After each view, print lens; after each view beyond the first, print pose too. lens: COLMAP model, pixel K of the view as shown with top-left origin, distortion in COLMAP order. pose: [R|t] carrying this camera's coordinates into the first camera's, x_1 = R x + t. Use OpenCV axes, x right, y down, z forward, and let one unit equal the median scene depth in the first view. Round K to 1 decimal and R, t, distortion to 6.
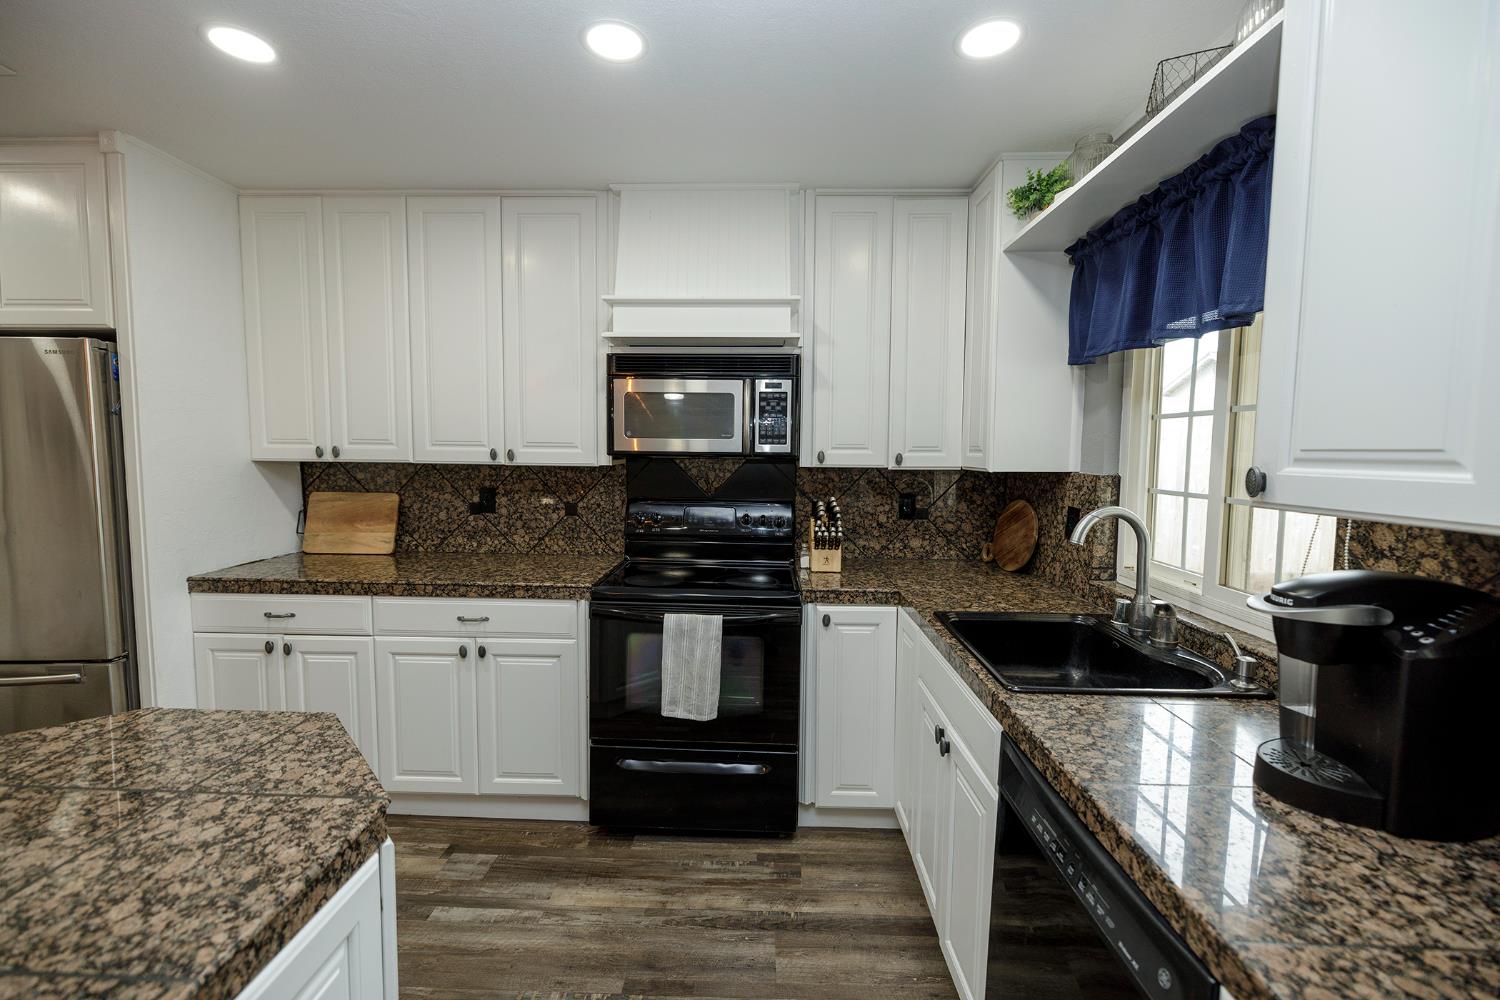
lens RADIAL K [[628.4, 0, 748.4], [0, 628.4, 492.0], [0, 0, 1]] dist [-0.002138, -0.000633]
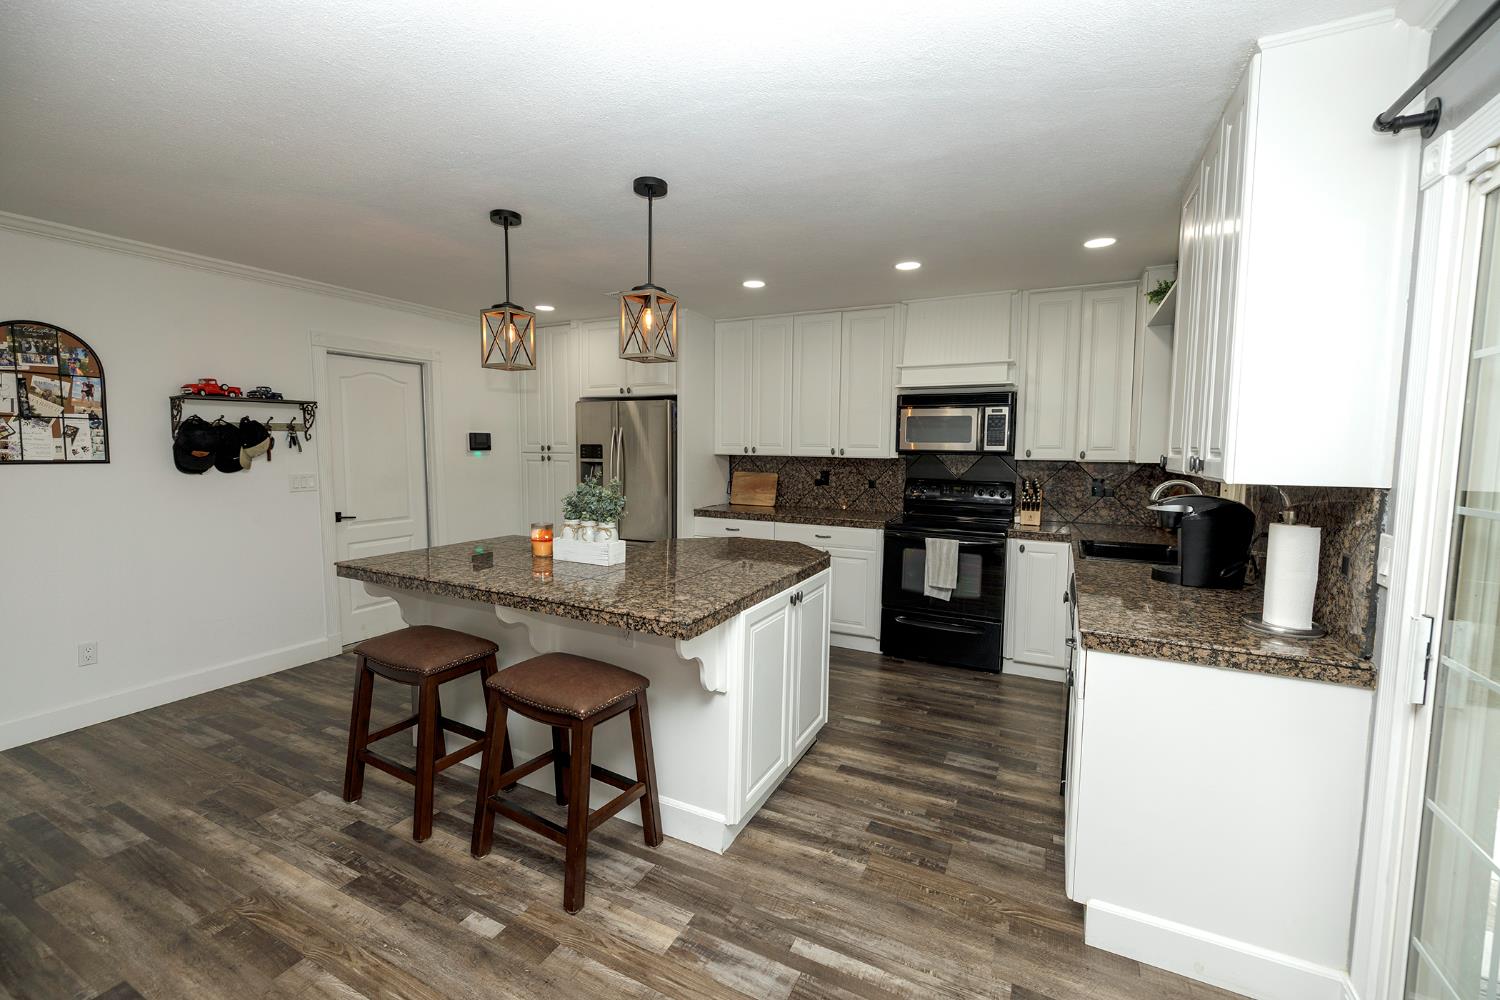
lens RADIAL K [[628.4, 0, 736.0], [0, 628.4, 494.0], [0, 0, 1]] dist [-0.002138, -0.000633]
pose [[0.900591, 0.031587, -0.433519, 0.150947], [-0.030416, 0.999491, 0.009639, 0.059517], [0.433602, 0.004505, 0.901093, -0.841605]]
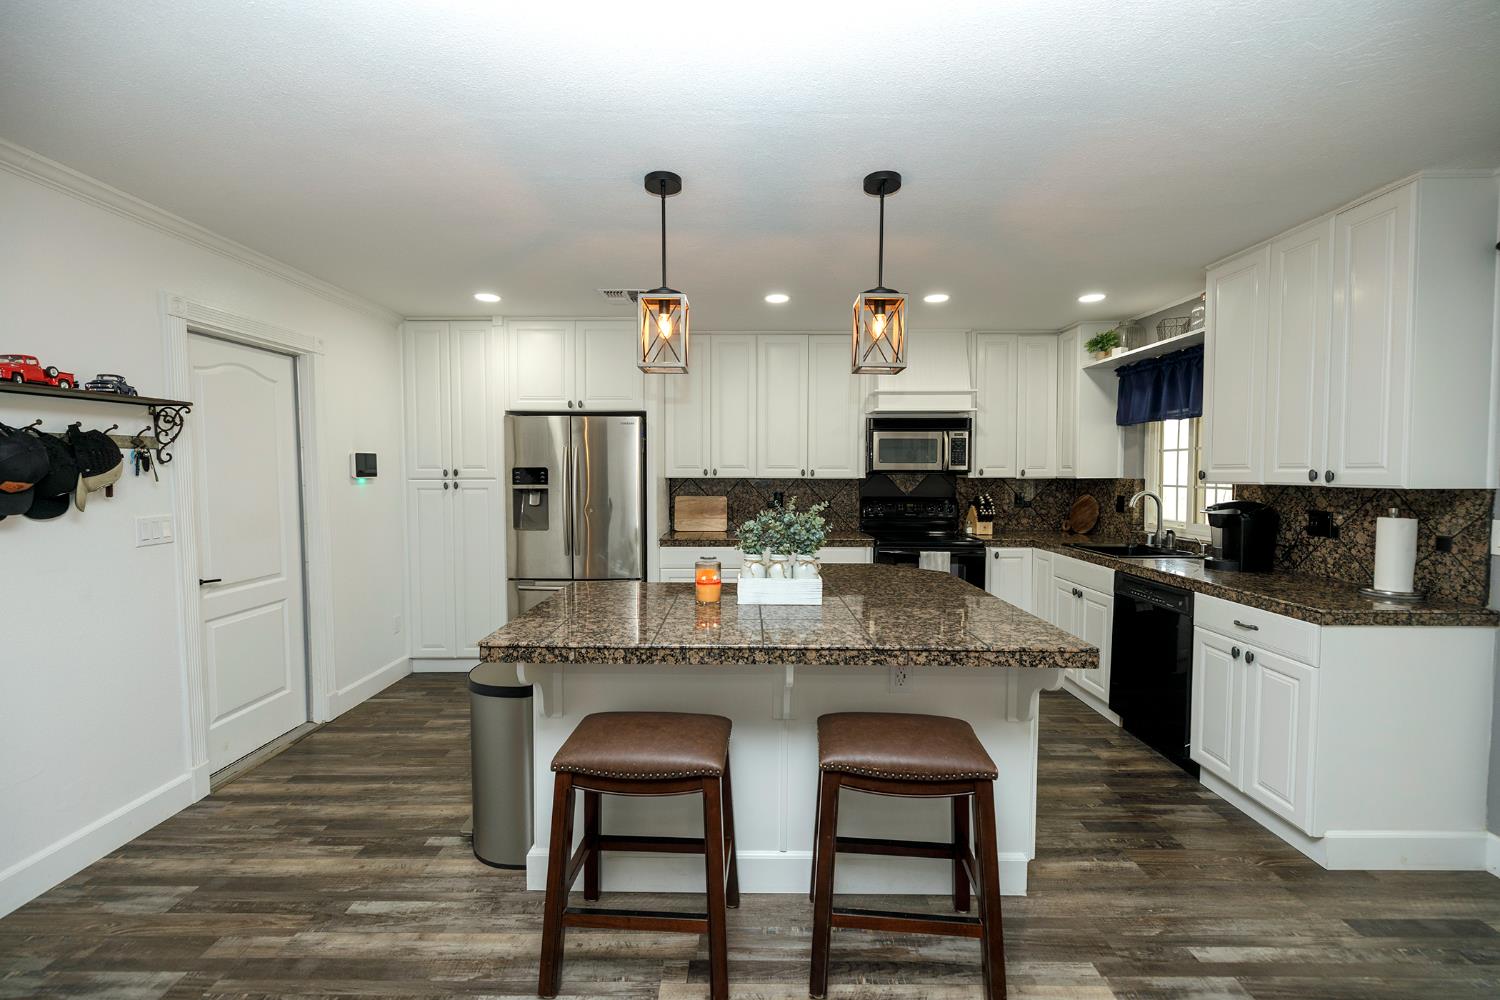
lens RADIAL K [[628.4, 0, 744.2], [0, 628.4, 492.7], [0, 0, 1]] dist [-0.002138, -0.000633]
pose [[0.999806, -0.011085, 0.016286, -0.656958], [0.011648, 0.999324, -0.034870, 0.065244], [-0.015889, 0.035053, 0.999259, -0.901187]]
